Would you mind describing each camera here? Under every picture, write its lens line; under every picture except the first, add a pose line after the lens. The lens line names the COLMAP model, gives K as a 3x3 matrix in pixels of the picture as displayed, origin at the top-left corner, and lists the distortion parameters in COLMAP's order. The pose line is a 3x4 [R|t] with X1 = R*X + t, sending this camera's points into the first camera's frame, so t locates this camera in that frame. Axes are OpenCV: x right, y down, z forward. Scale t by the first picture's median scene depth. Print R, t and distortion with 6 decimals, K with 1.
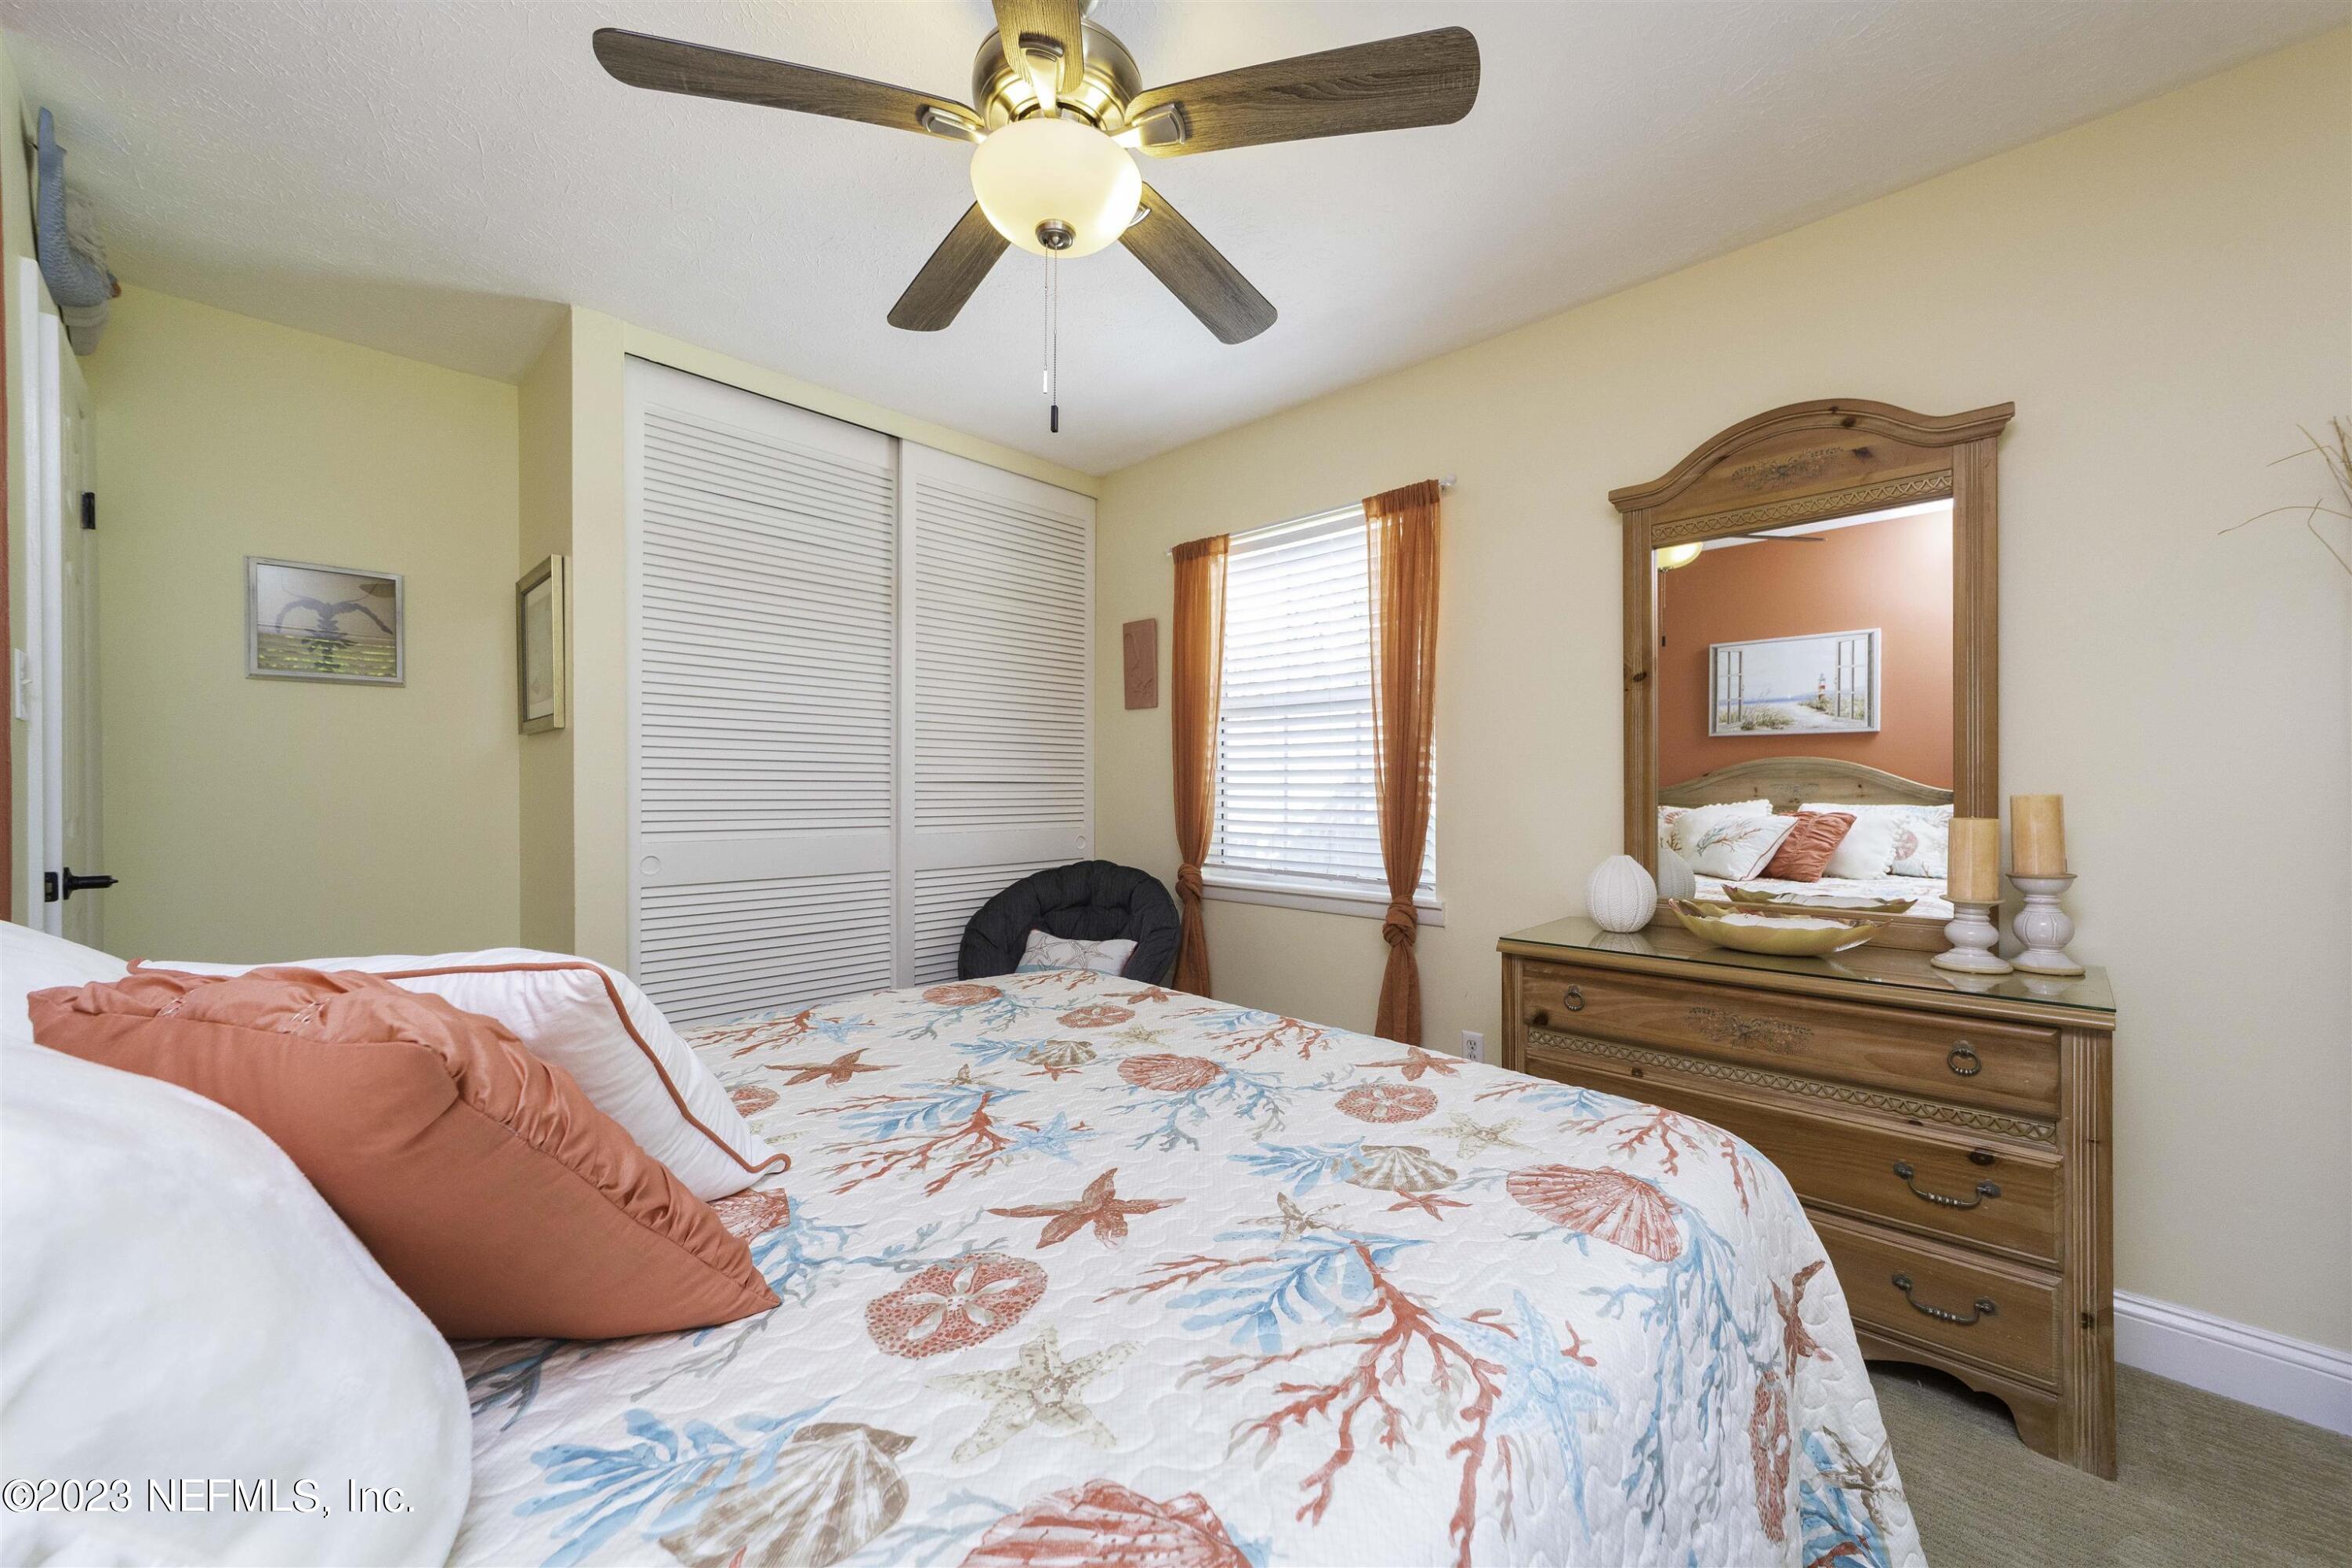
lens RADIAL K [[905.1, 0, 1186.3], [0, 905.1, 795.5], [0, 0, 1]] dist [-0.003059, 0.001279]
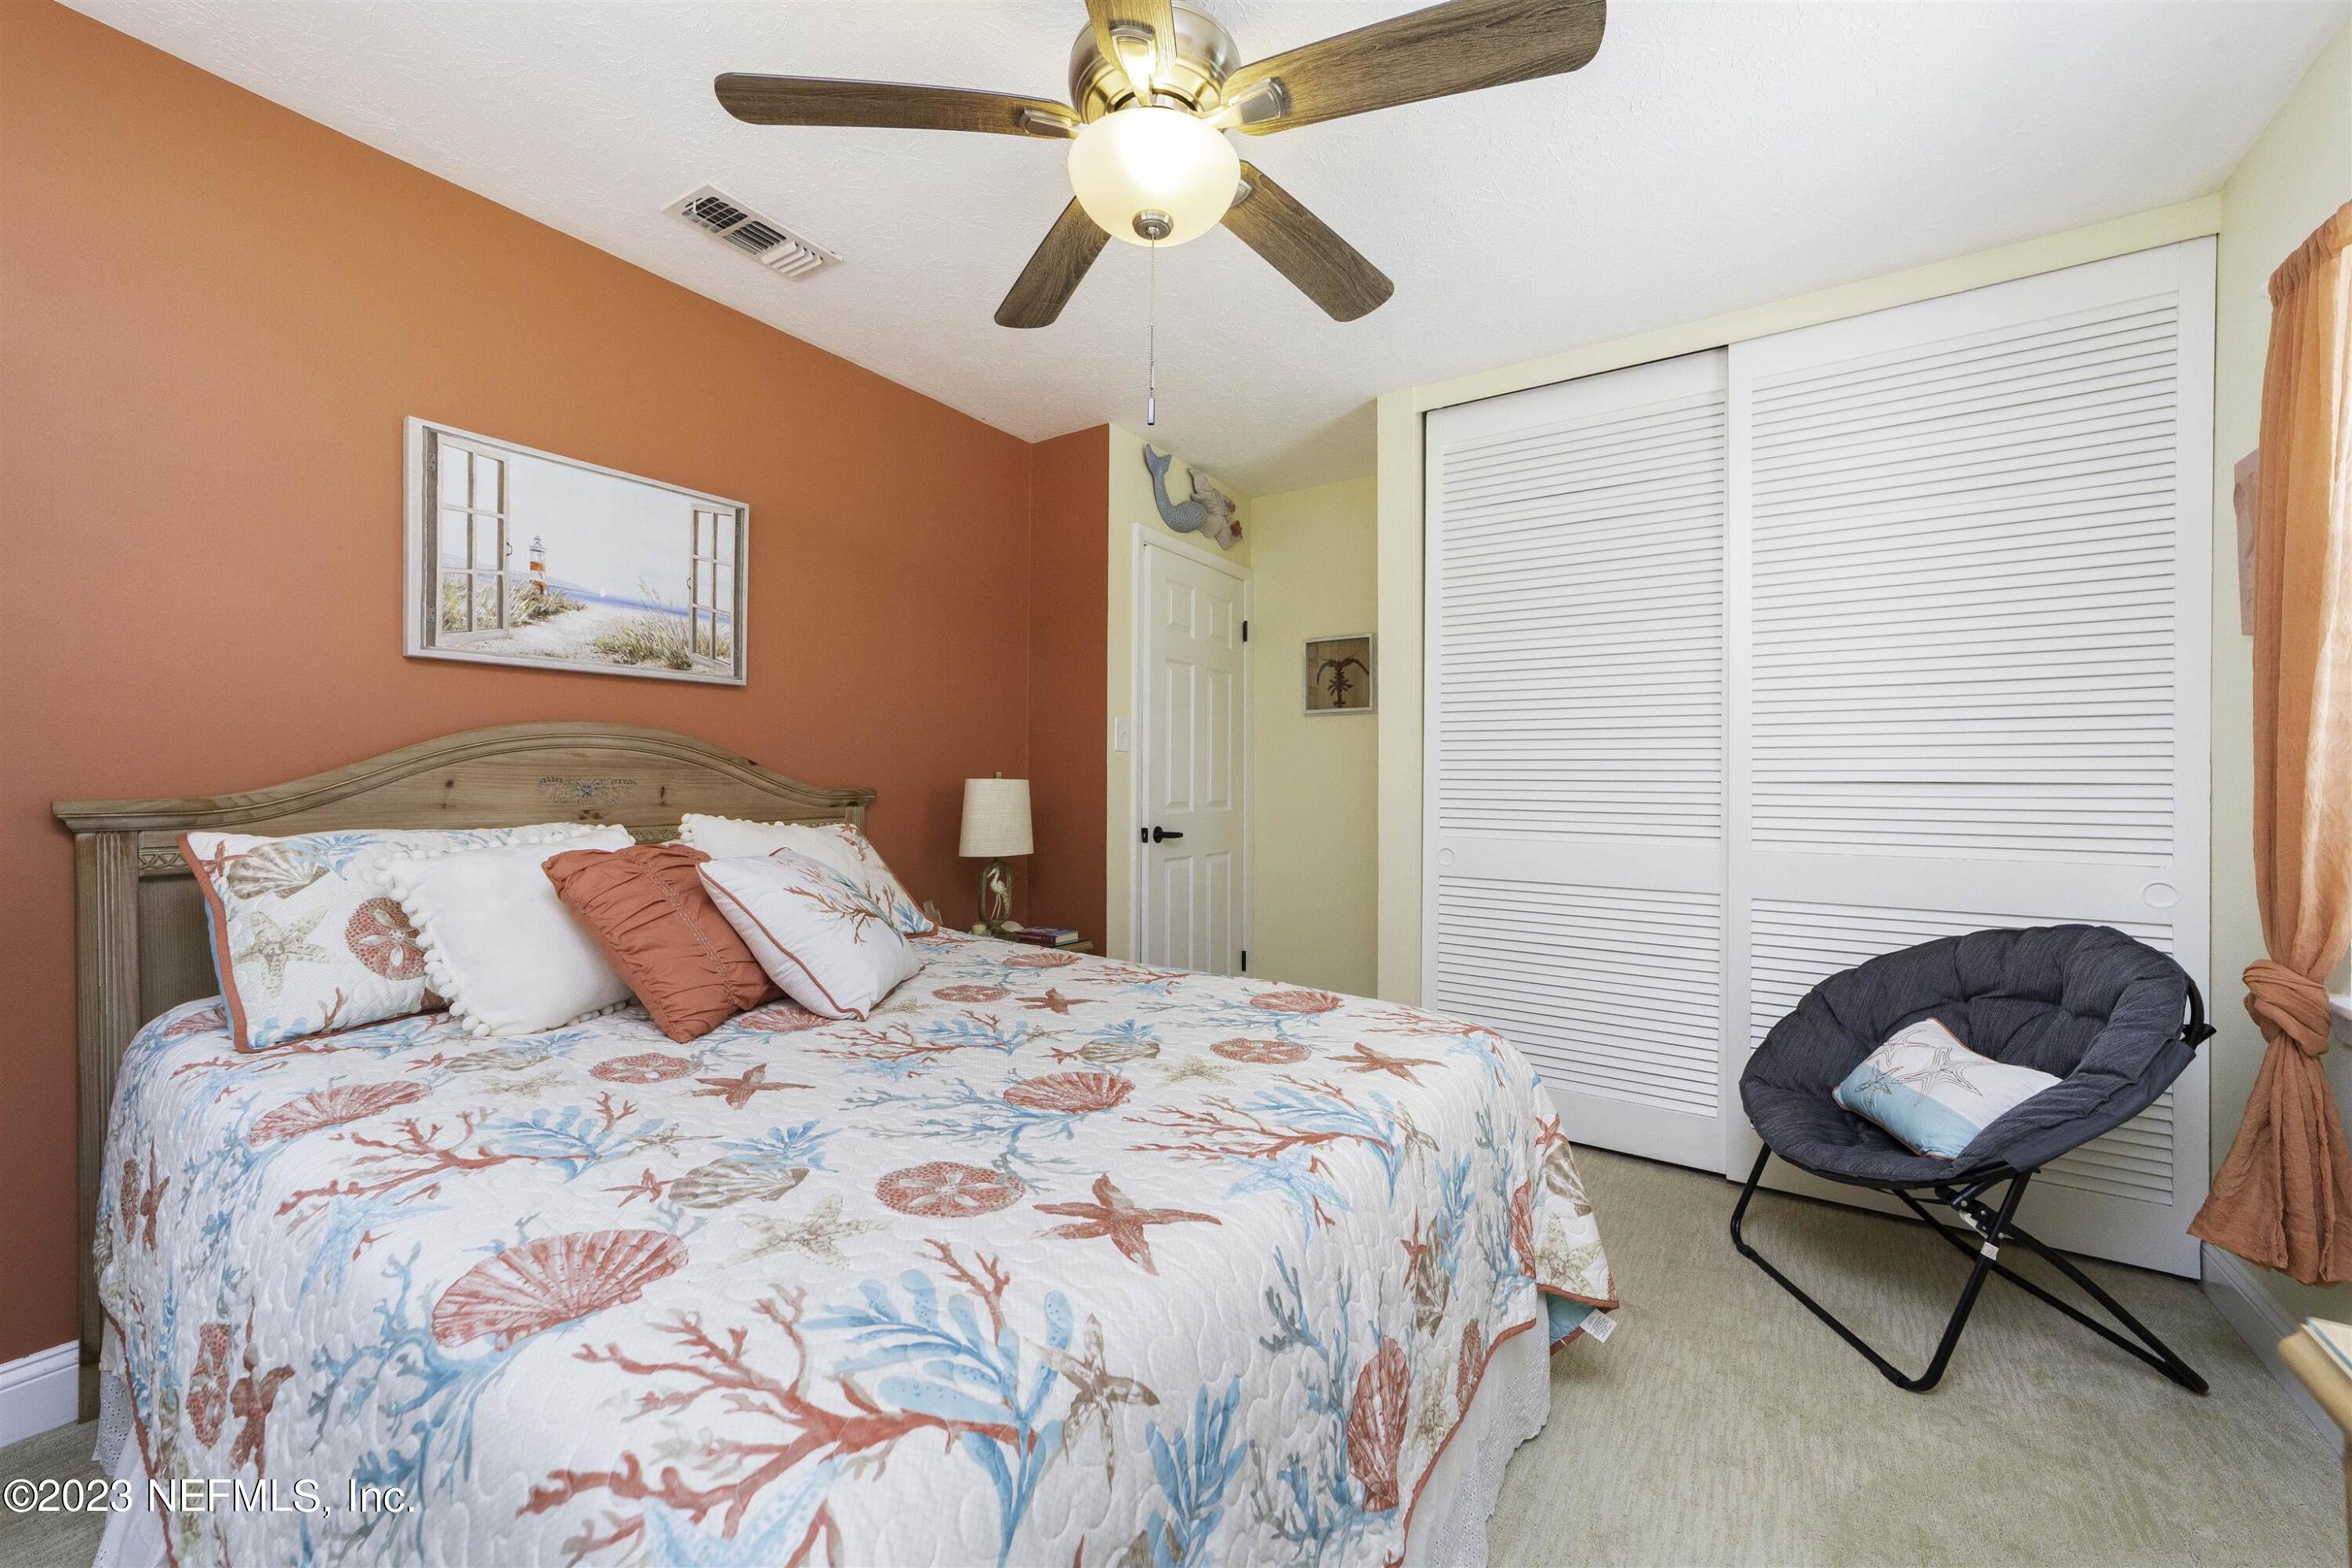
lens RADIAL K [[905.1, 0, 1117.0], [0, 905.1, 775.4], [0, 0, 1]] dist [-0.003059, 0.001279]
pose [[0.127223, -0.012323, -0.991798, 0.830382], [-0.014466, 0.999793, -0.014277, 0.001113], [0.991769, 0.016163, 0.127019, 0.865347]]
